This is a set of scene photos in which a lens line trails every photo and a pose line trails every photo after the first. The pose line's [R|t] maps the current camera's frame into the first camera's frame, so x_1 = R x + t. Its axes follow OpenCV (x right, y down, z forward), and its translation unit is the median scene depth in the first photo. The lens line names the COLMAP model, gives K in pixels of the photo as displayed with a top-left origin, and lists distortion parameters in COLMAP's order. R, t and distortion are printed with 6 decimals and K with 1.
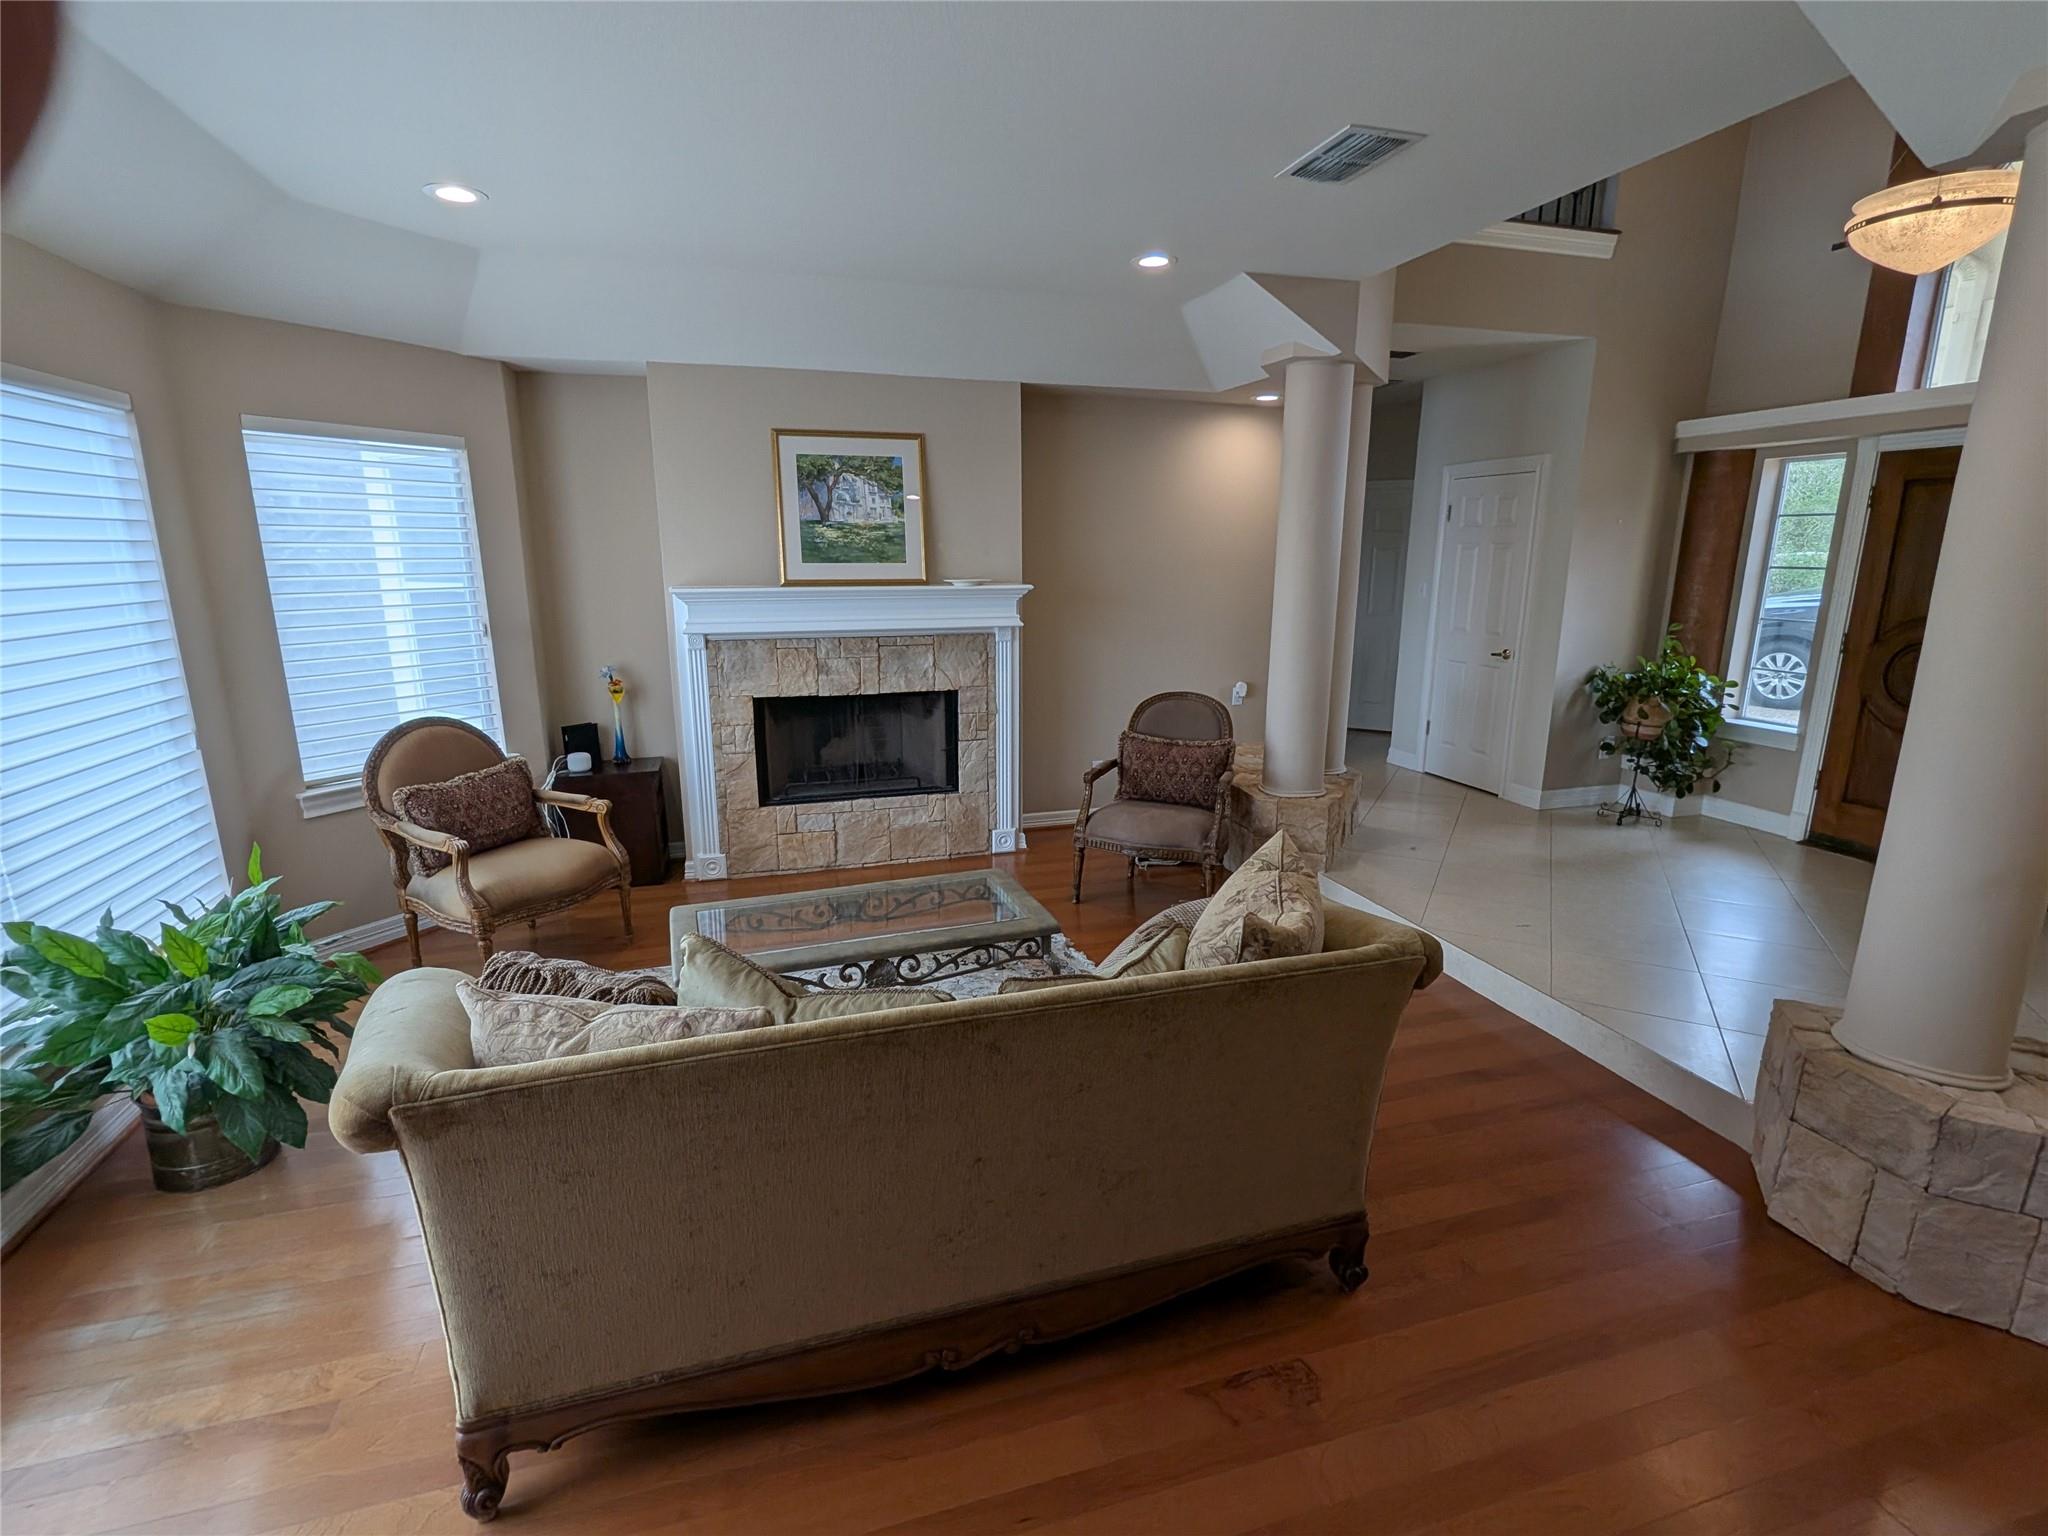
lens RADIAL K [[962.8, 0, 1018.3], [0, 962.8, 773.3], [0, 0, 1]] dist [0.002028, -0.001490]
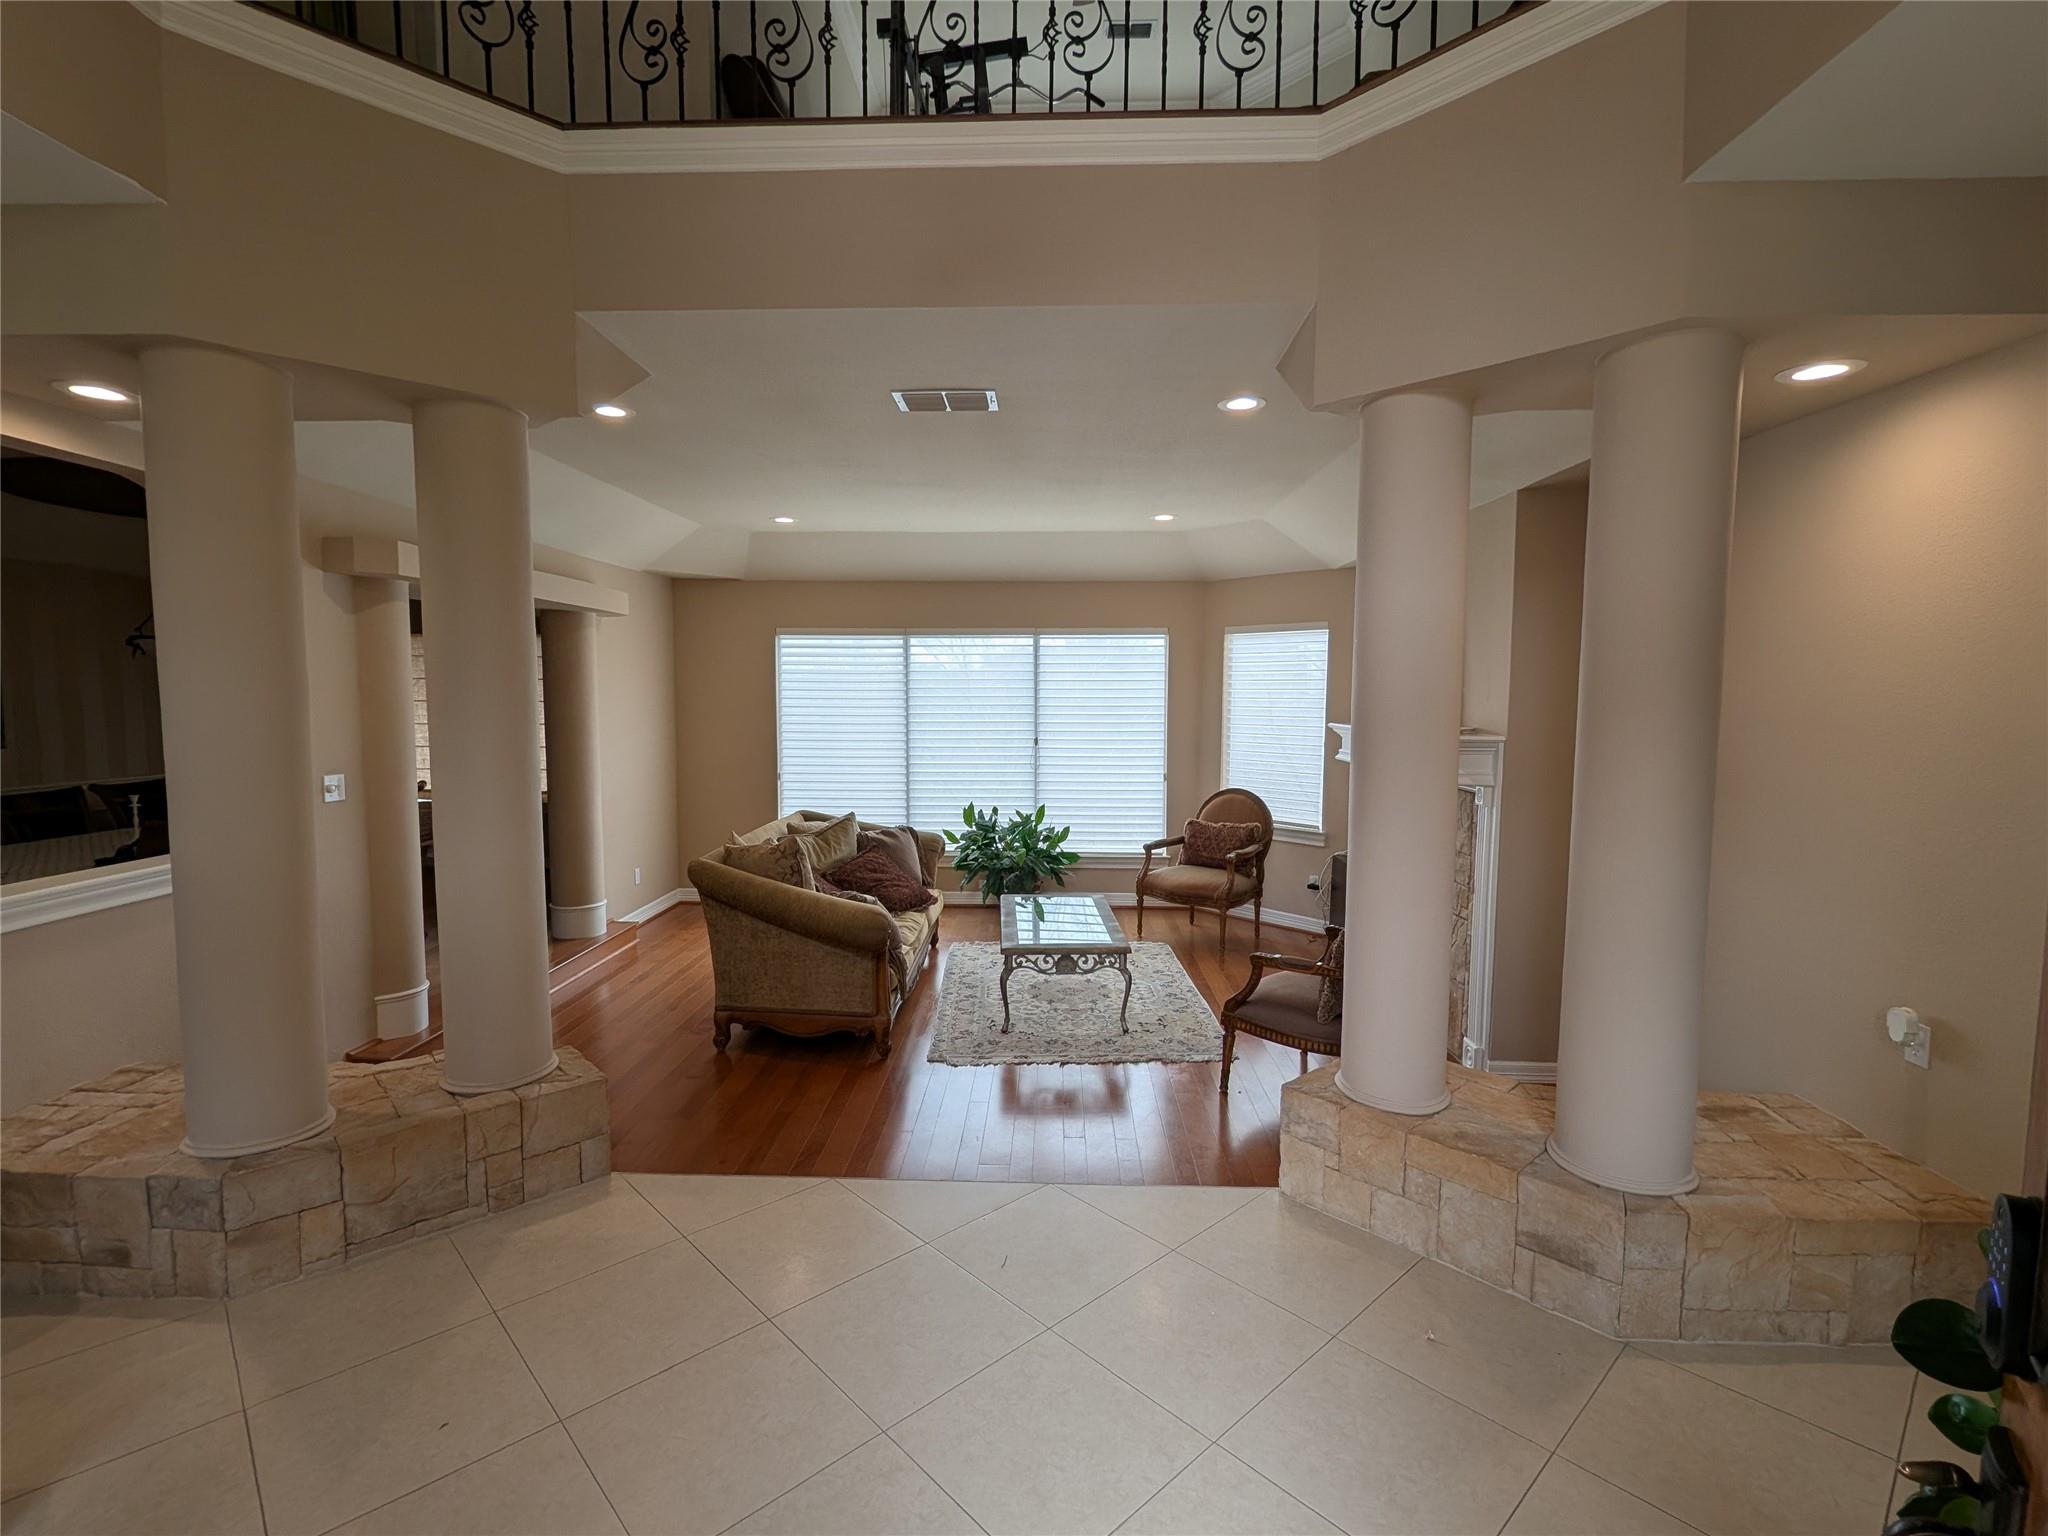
lens RADIAL K [[962.8, 0, 1018.3], [0, 962.8, 773.3], [0, 0, 1]] dist [0.002028, -0.001490]
pose [[-0.326710, 0.076975, -0.941985, 0.938222], [-0.219153, 0.963344, 0.154730, -0.219971], [0.919365, 0.256990, -0.297865, 0.954385]]
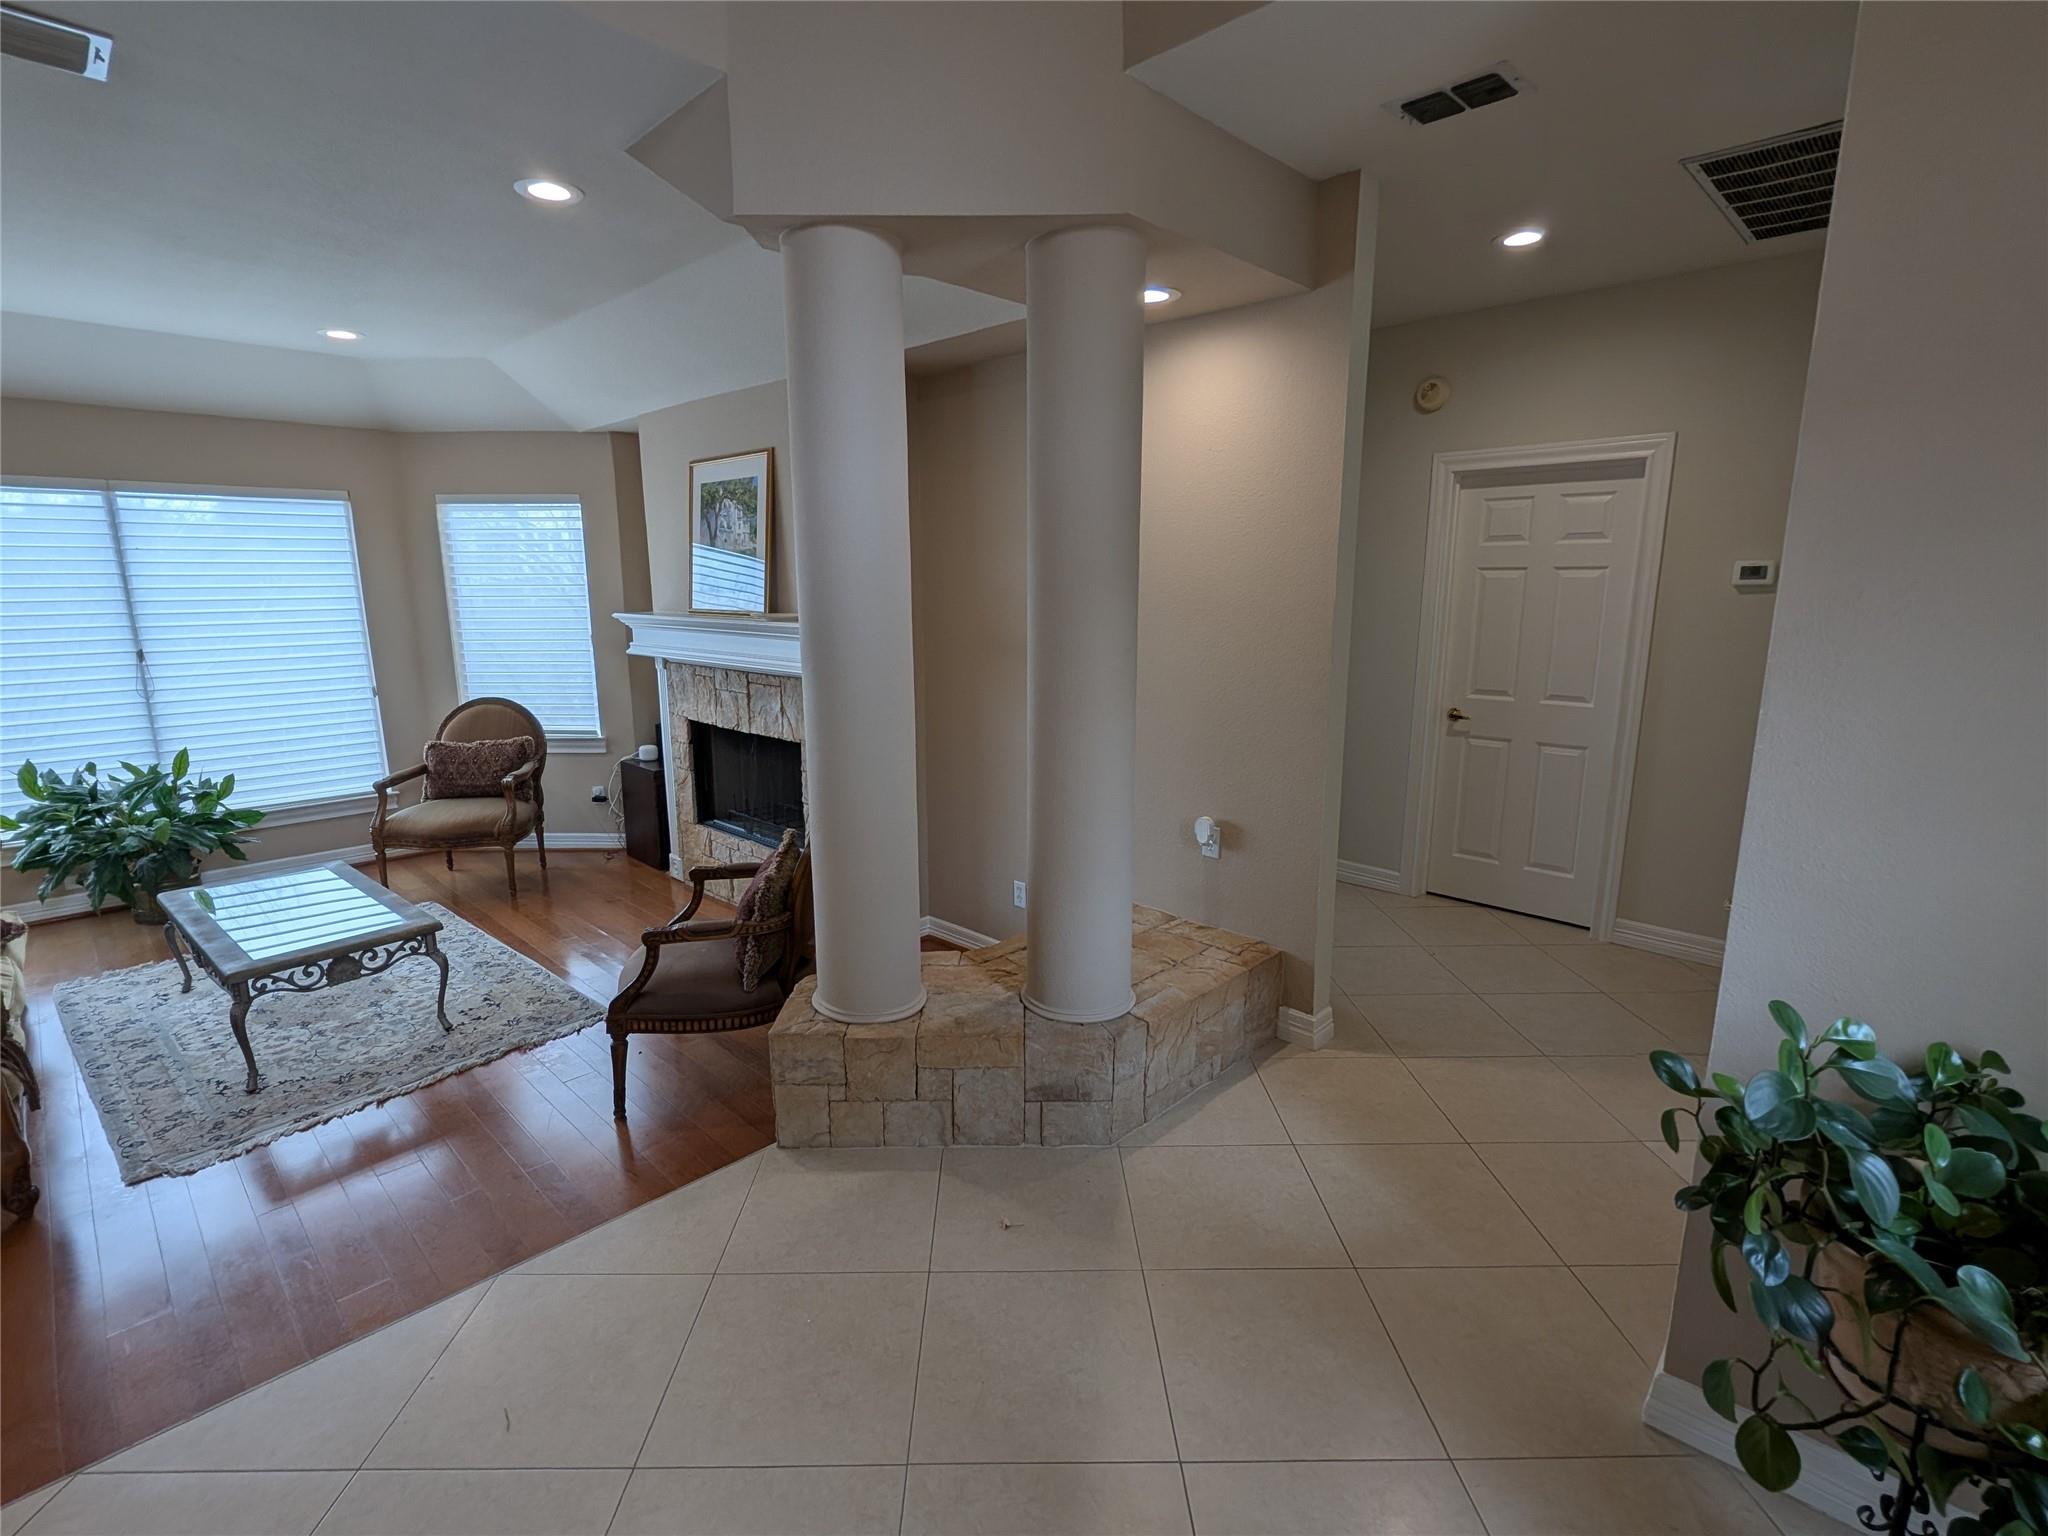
lens RADIAL K [[962.8, 0, 1018.3], [0, 962.8, 773.3], [0, 0, 1]] dist [0.002028, -0.001490]
pose [[0.480290, 0.173033, -0.859873, 0.820648], [-0.196508, 0.976655, 0.086771, -0.185493], [0.854814, 0.127296, 0.503080, 0.799684]]
